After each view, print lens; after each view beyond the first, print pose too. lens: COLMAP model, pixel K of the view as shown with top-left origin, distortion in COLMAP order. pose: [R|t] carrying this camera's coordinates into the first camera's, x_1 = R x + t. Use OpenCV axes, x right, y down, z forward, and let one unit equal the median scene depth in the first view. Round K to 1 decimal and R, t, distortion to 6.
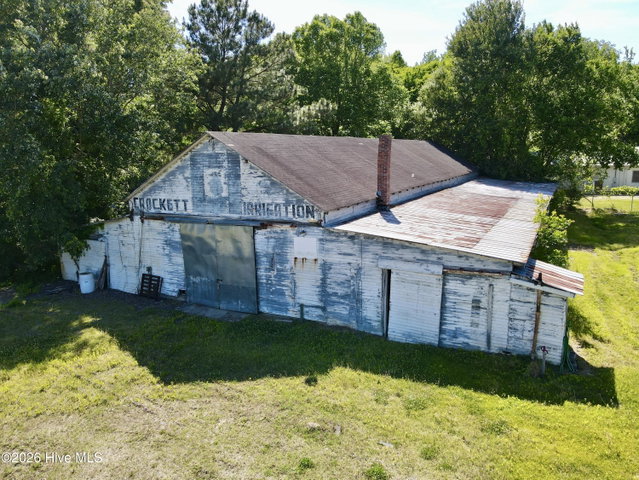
lens RADIAL K [[468.1, 0, 321.8], [0, 468.1, 230.8], [0, 0, 1]] dist [0.002092, 0.023537]
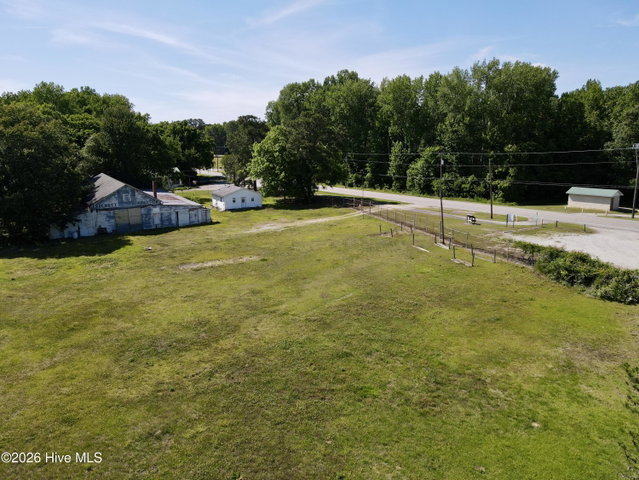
lens RADIAL K [[468.1, 0, 323.6], [0, 468.1, 233.0], [0, 0, 1]] dist [0.002092, 0.023537]
pose [[0.526599, -0.159037, 0.835105, -2.638094], [0.146581, 0.984619, 0.095079, 0.053732], [-0.837381, 0.072342, 0.541811, -2.397340]]
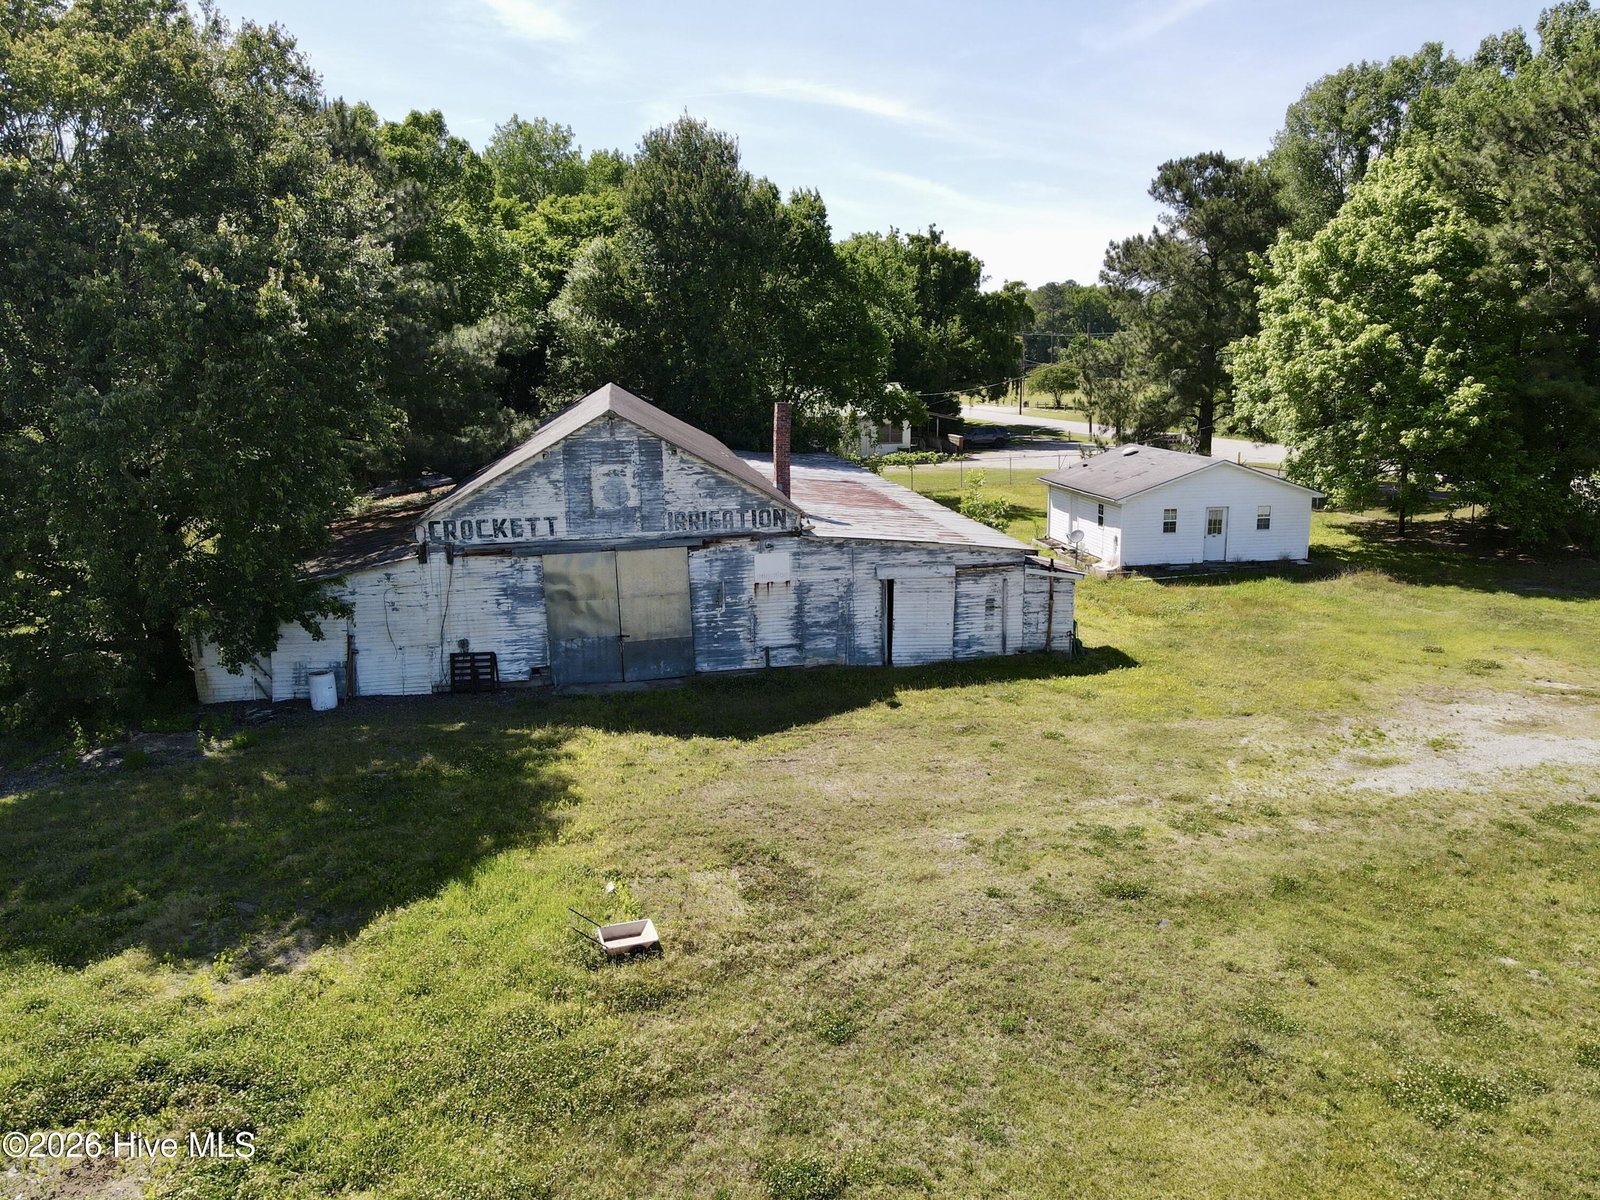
lens RADIAL K [[1172.1, 0, 805.8], [0, 1172.1, 584.0], [0, 0, 1]] dist [0.002092, 0.023537]
pose [[0.800471, -0.111111, 0.588983, -1.003959], [0.103407, 0.993533, 0.046892, -0.017205], [-0.590385, 0.023369, 0.806784, -0.470751]]
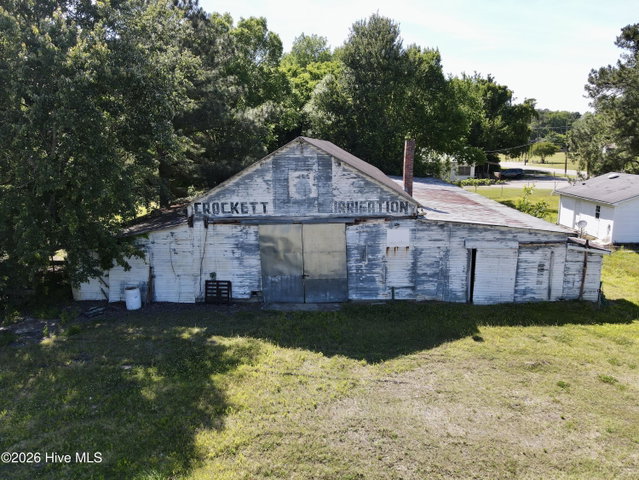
lens RADIAL K [[468.1, 0, 321.9], [0, 468.1, 232.3], [0, 0, 1]] dist [0.002092, 0.023537]
pose [[0.909554, -0.072150, 0.409275, -0.641318], [0.068551, 0.997371, 0.023479, -0.017040], [-0.409894, 0.006701, 0.912109, 0.013156]]
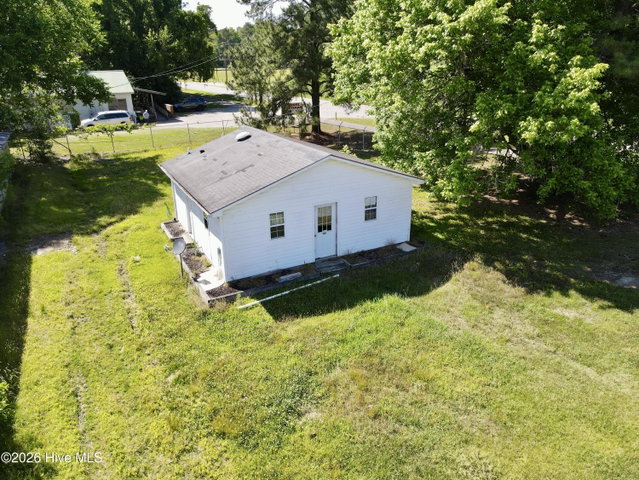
lens RADIAL K [[468.1, 0, 322.5], [0, 468.1, 232.0], [0, 0, 1]] dist [0.002092, 0.023537]
pose [[0.561643, -0.283431, 0.777319, 0.392239], [0.144752, 0.958665, 0.244966, -0.143969], [-0.814619, -0.025065, 0.579455, 0.453220]]
